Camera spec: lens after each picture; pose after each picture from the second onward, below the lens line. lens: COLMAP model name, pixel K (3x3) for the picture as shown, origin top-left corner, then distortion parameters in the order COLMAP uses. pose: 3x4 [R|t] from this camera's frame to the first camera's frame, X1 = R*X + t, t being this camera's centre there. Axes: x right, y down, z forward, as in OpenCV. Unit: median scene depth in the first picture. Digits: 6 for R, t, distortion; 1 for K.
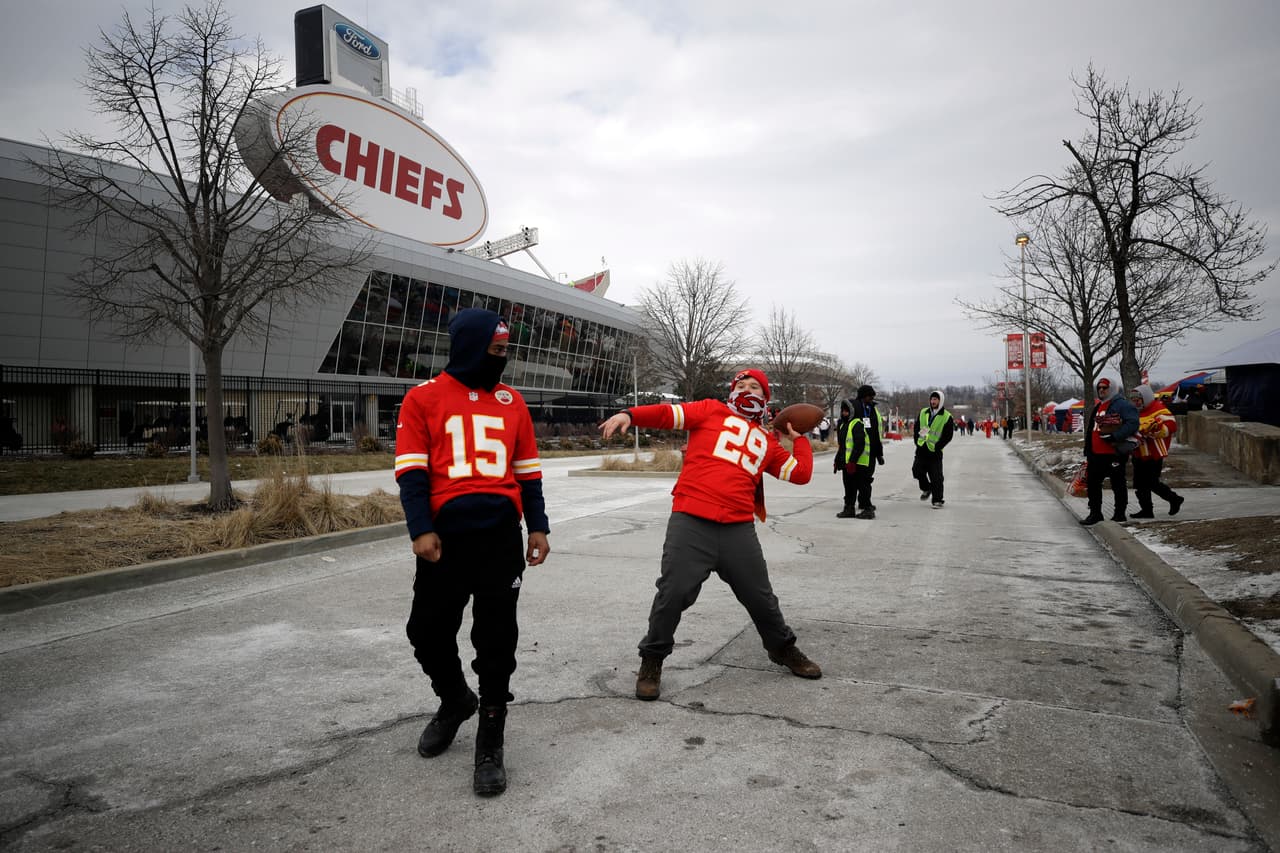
lens RADIAL K [[759.4, 0, 654.6], [0, 759.4, 425.5], [0, 0, 1]] dist [0.001396, 0.000523]
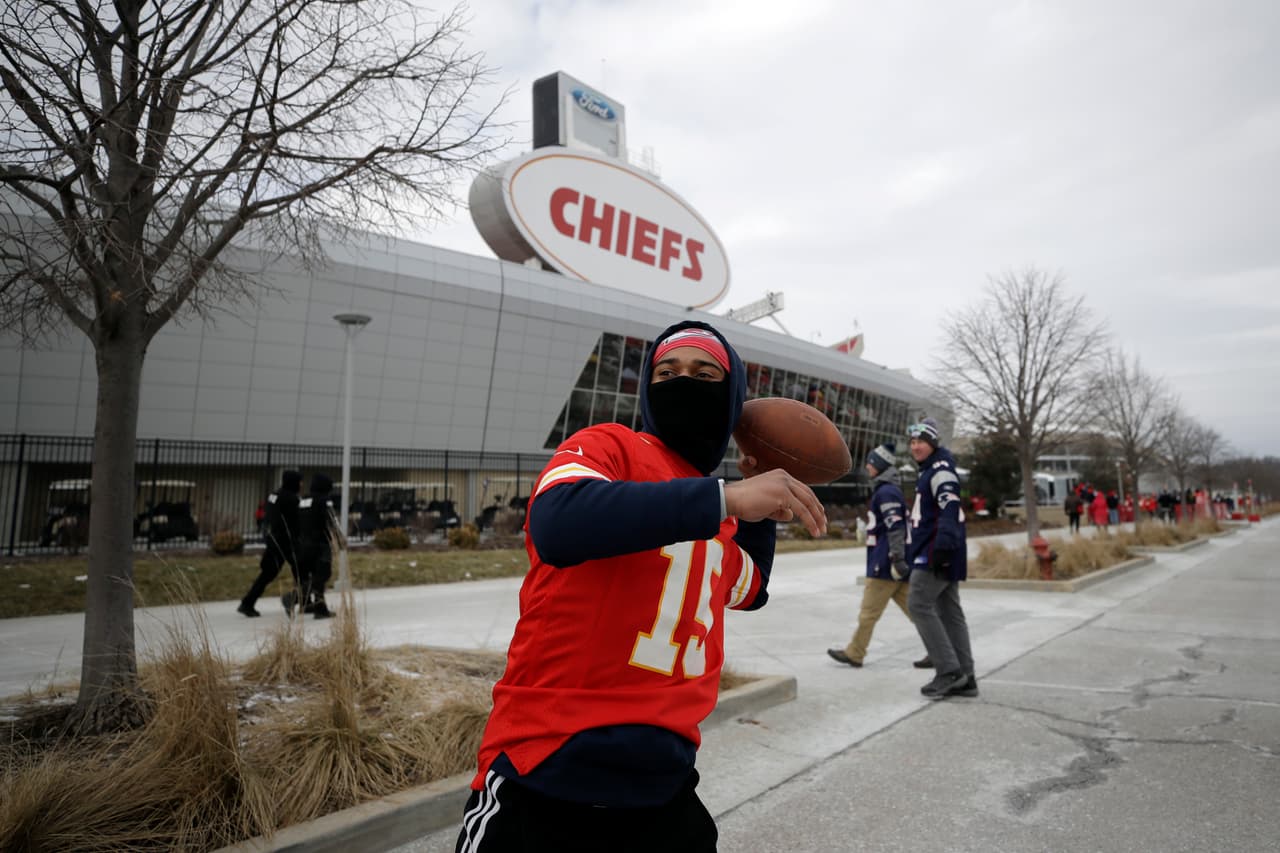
lens RADIAL K [[759.4, 0, 654.6], [0, 759.4, 425.5], [0, 0, 1]] dist [0.001396, 0.000523]
pose [[0.949286, -0.039166, -0.311965, -0.034888], [0.005919, 0.994261, -0.106814, -0.001345], [0.314358, 0.099551, 0.944070, 0.158204]]
